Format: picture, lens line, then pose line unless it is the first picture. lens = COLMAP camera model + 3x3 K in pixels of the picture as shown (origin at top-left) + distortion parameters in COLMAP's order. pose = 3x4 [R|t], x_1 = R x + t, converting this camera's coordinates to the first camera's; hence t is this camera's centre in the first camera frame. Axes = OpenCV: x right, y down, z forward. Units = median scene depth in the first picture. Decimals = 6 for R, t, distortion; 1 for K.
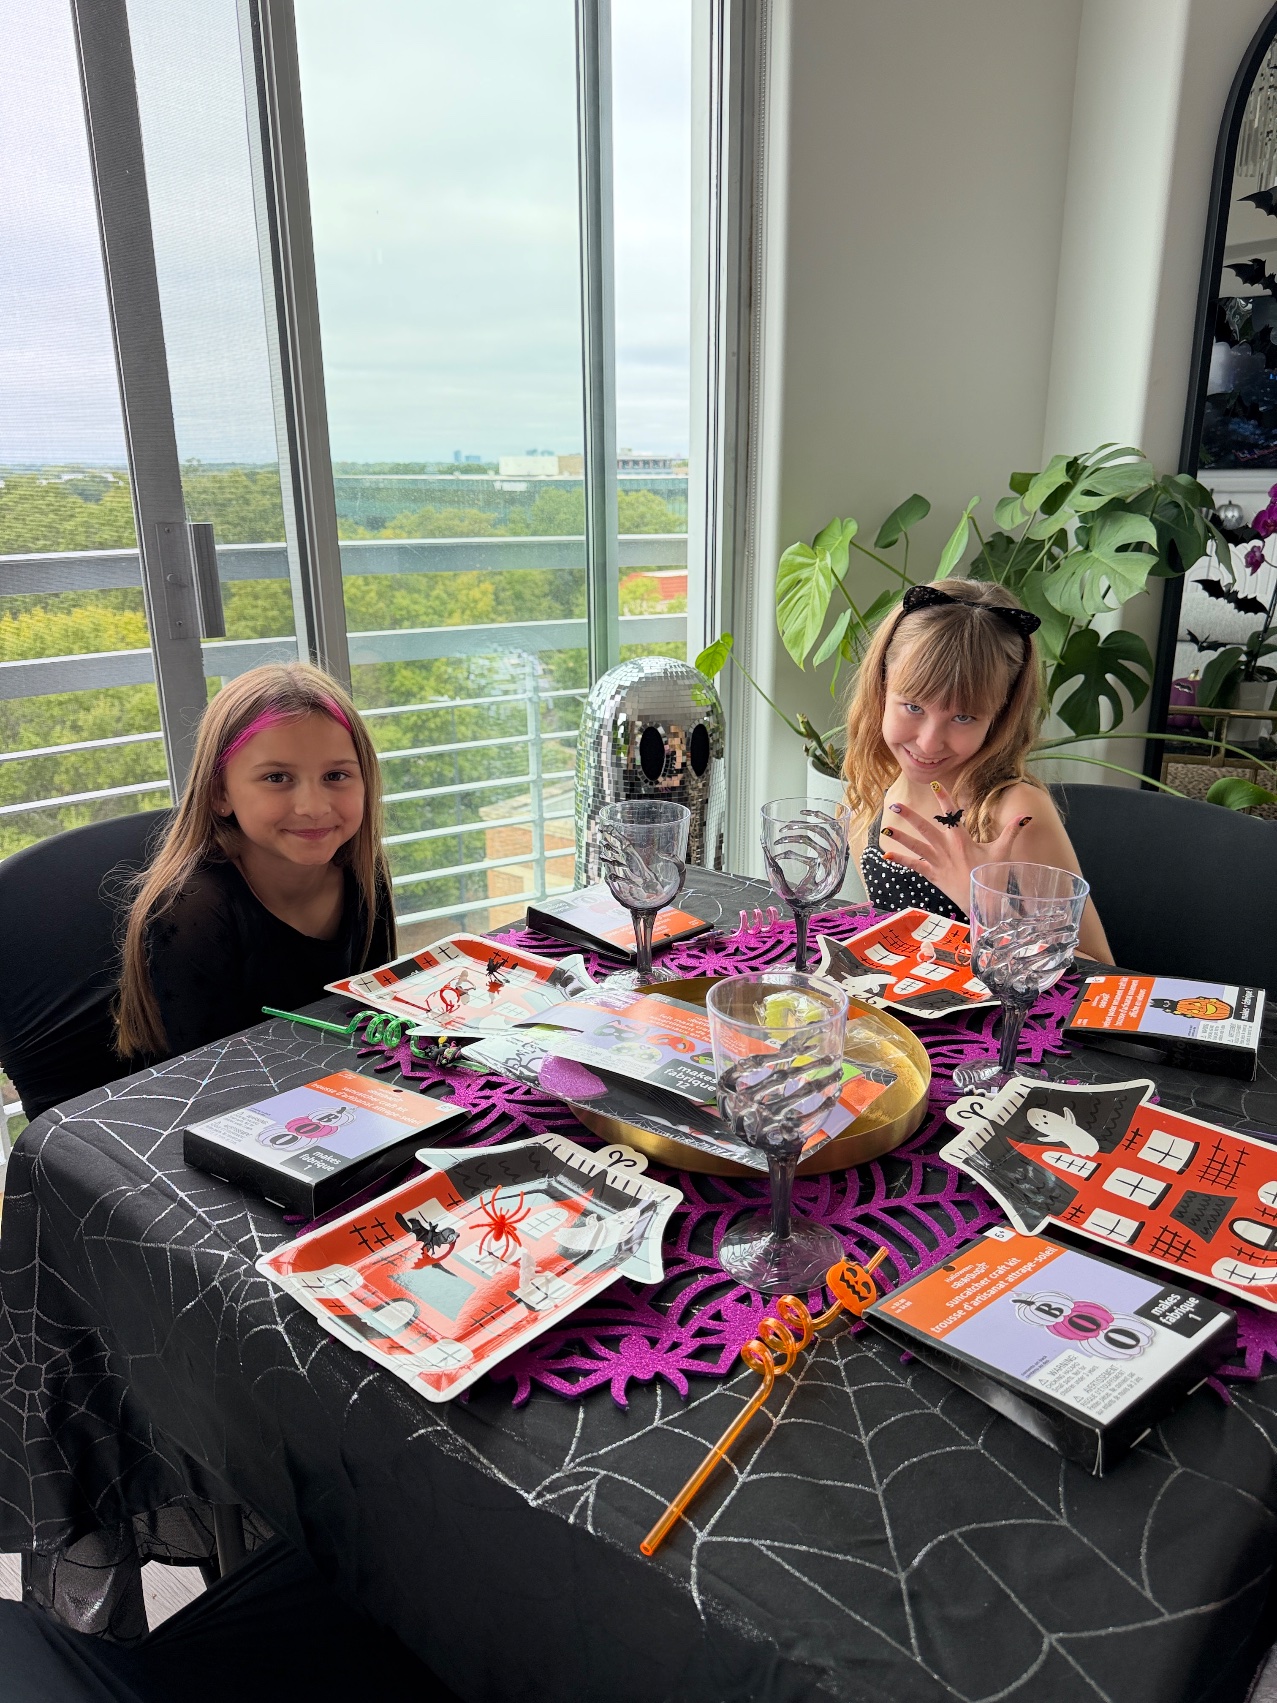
lens RADIAL K [[1238.6, 0, 642.1], [0, 1238.6, 844.2], [0, 0, 1]] dist [-0.023435, -0.001762]
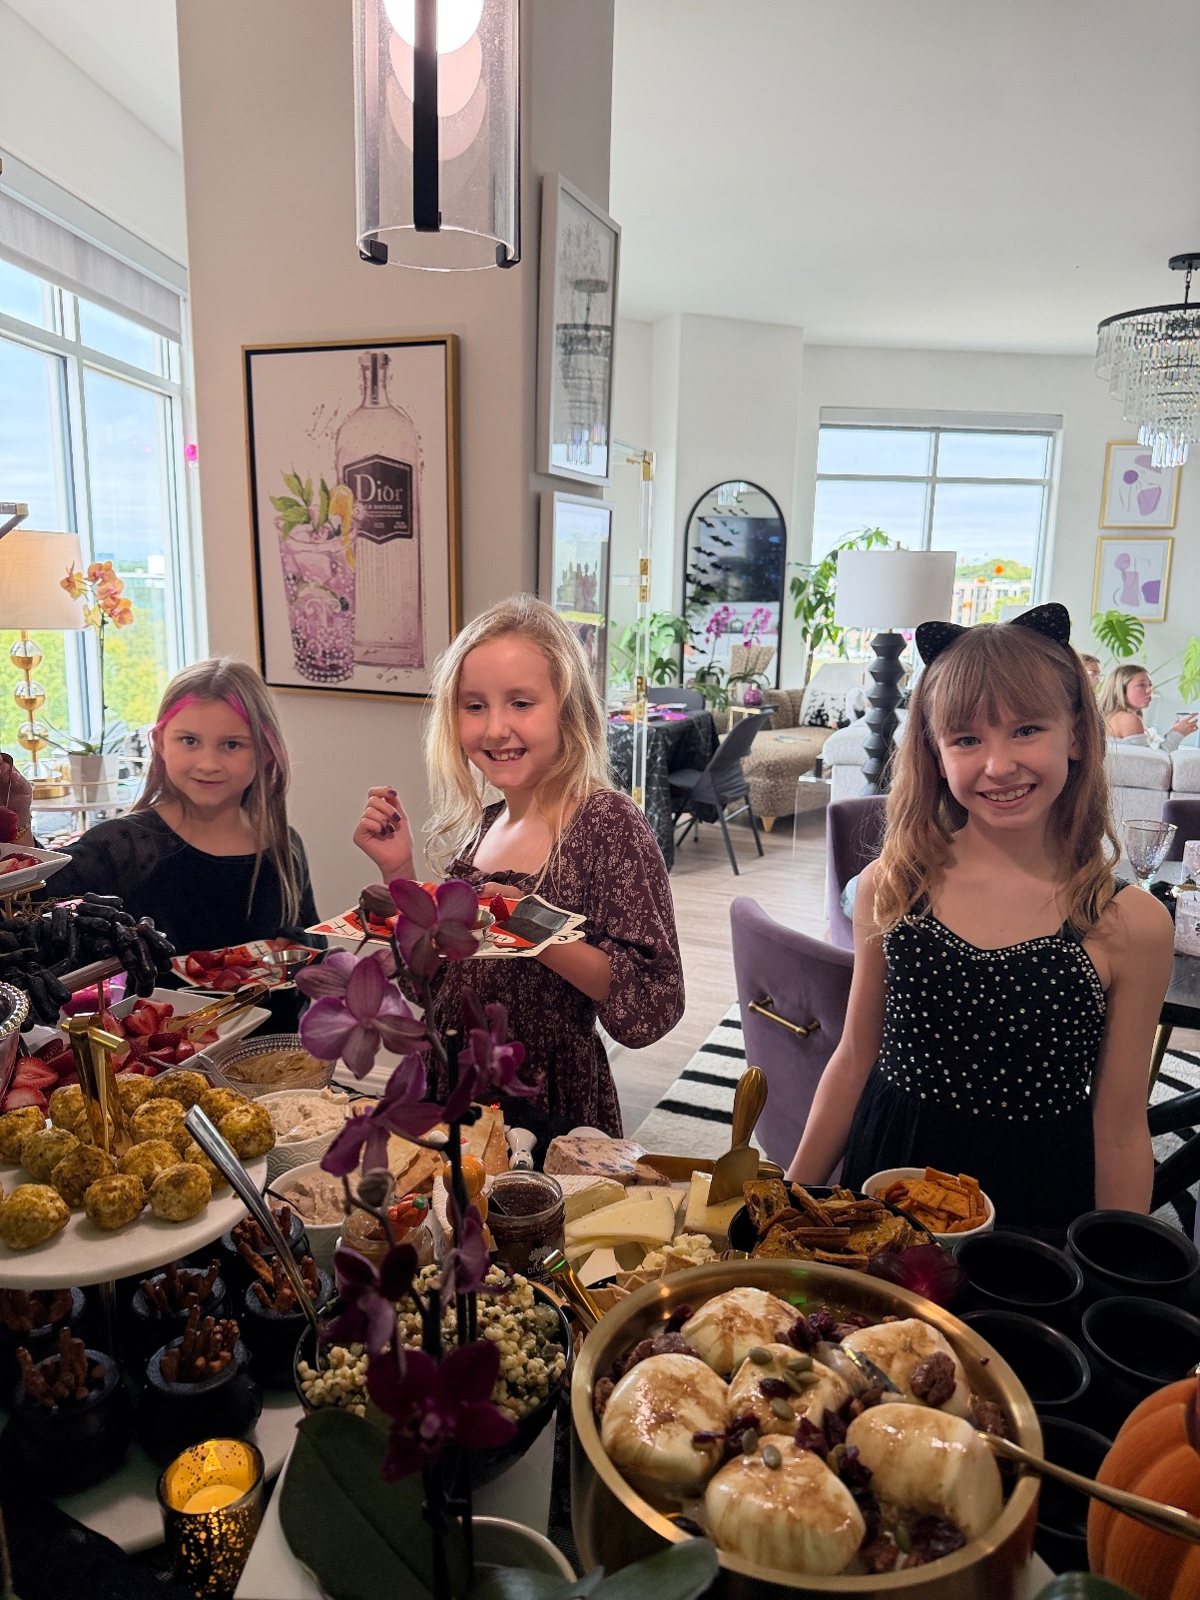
lens RADIAL K [[1163.7, 0, 603.4], [0, 1163.7, 793.1], [0, 0, 1]] dist [-0.023435, -0.001762]
pose [[0.960758, -0.035764, 0.275074, -0.717001], [0.064100, 0.993438, -0.094721, 0.504488], [-0.269881, 0.108637, 0.956746, -2.069177]]
